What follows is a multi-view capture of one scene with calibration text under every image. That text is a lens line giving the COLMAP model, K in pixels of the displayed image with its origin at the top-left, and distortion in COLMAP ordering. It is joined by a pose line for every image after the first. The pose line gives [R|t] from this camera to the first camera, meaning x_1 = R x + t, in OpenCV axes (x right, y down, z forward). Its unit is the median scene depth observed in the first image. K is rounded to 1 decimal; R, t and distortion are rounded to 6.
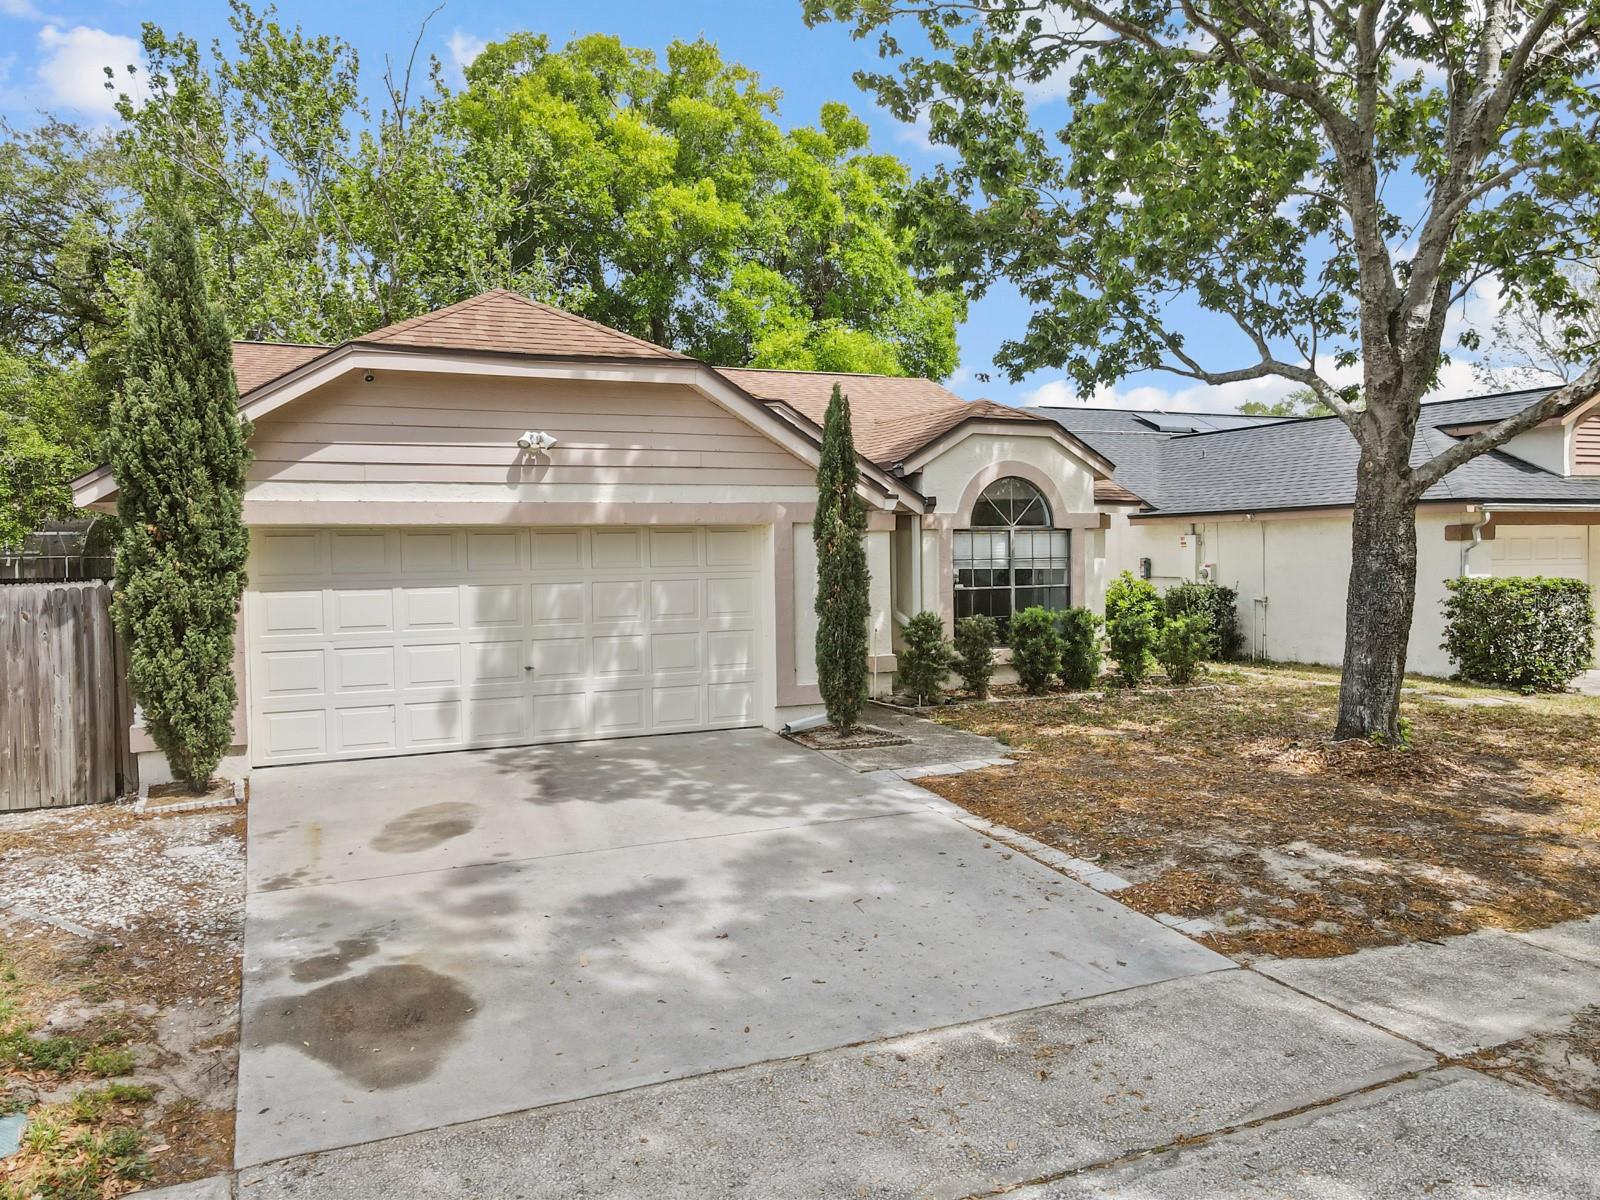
lens RADIAL K [[1178.1, 0, 800.0], [0, 1178.1, 600.0], [0, 0, 1]] dist [0.007176, 0.009262]
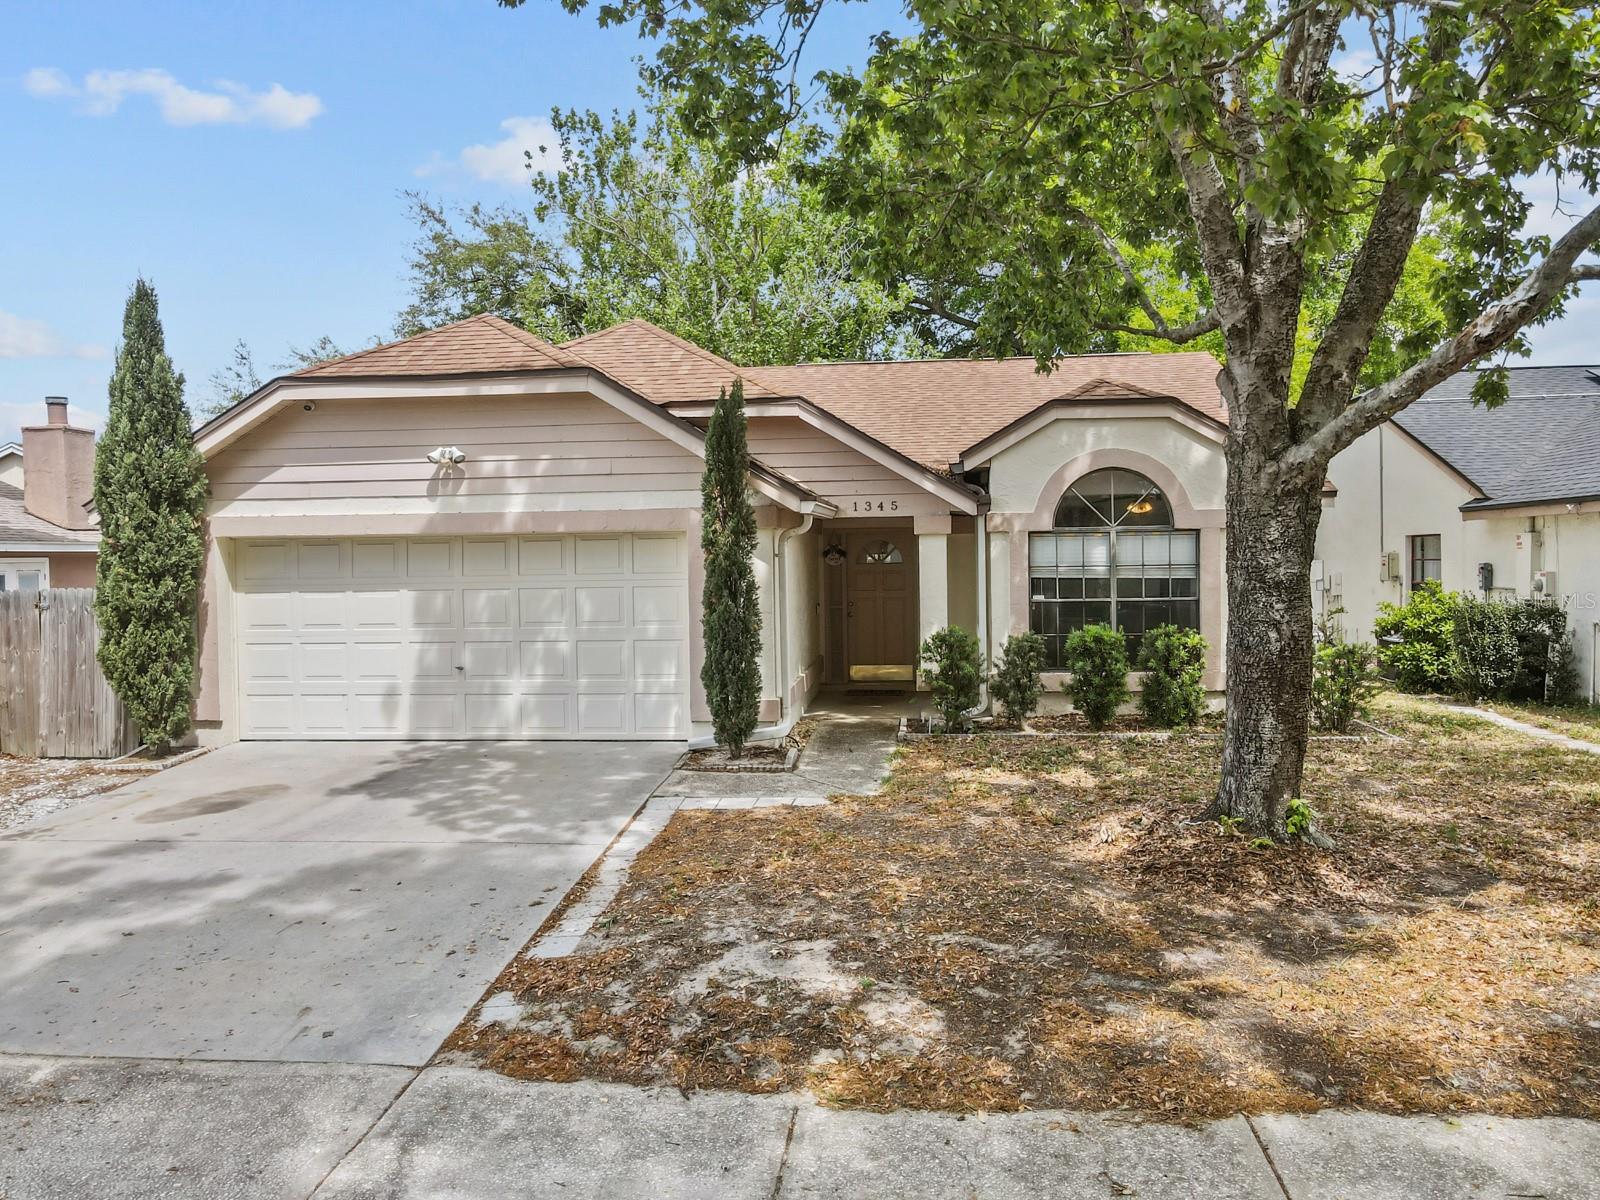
lens RADIAL K [[1178.1, 0, 800.0], [0, 1178.1, 600.0], [0, 0, 1]] dist [0.007176, 0.009262]
pose [[0.864239, 0.019888, -0.502688, 0.575131], [-0.018828, 0.999797, 0.007187, -0.017559], [0.502729, 0.003253, 0.864438, 0.231522]]
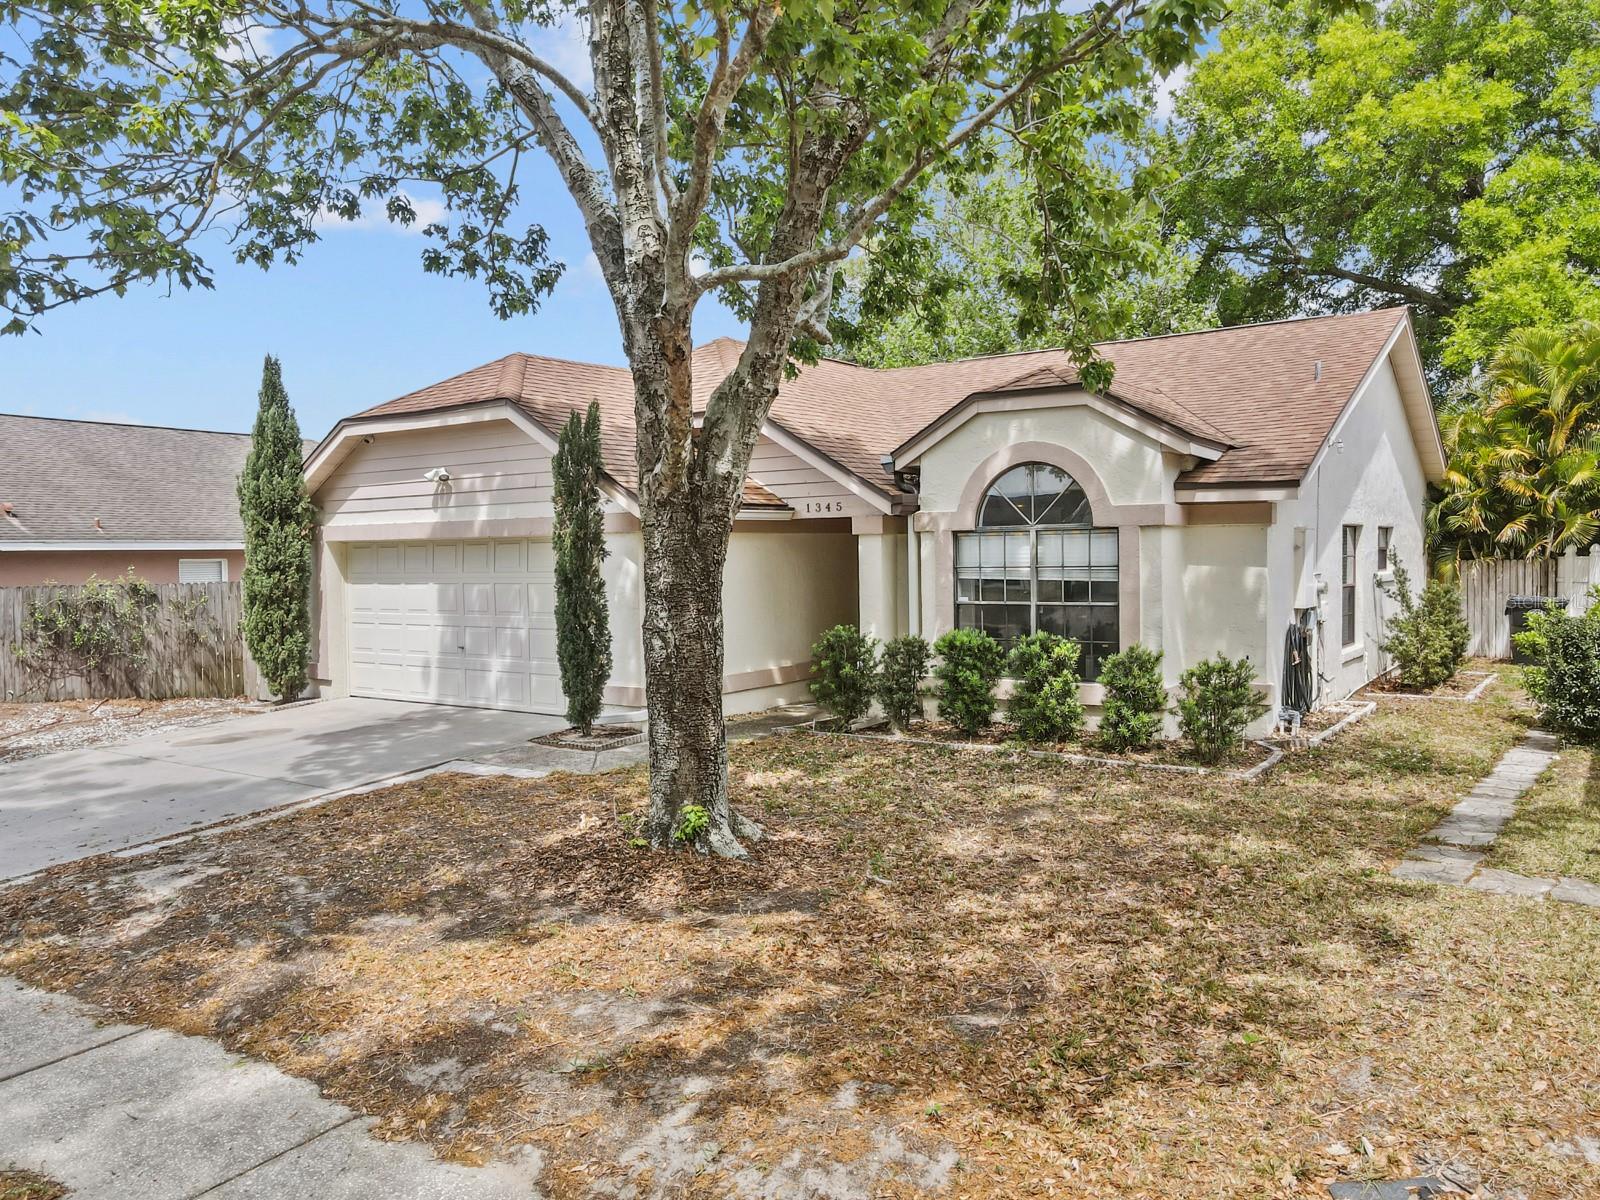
lens RADIAL K [[1178.1, 0, 800.0], [0, 1178.1, 600.0], [0, 0, 1]] dist [0.007176, 0.009262]
pose [[0.510181, 0.039960, -0.859138, 1.089511], [-0.028466, 0.999157, 0.029569, -0.044651], [0.859596, 0.009370, 0.510889, 0.654641]]
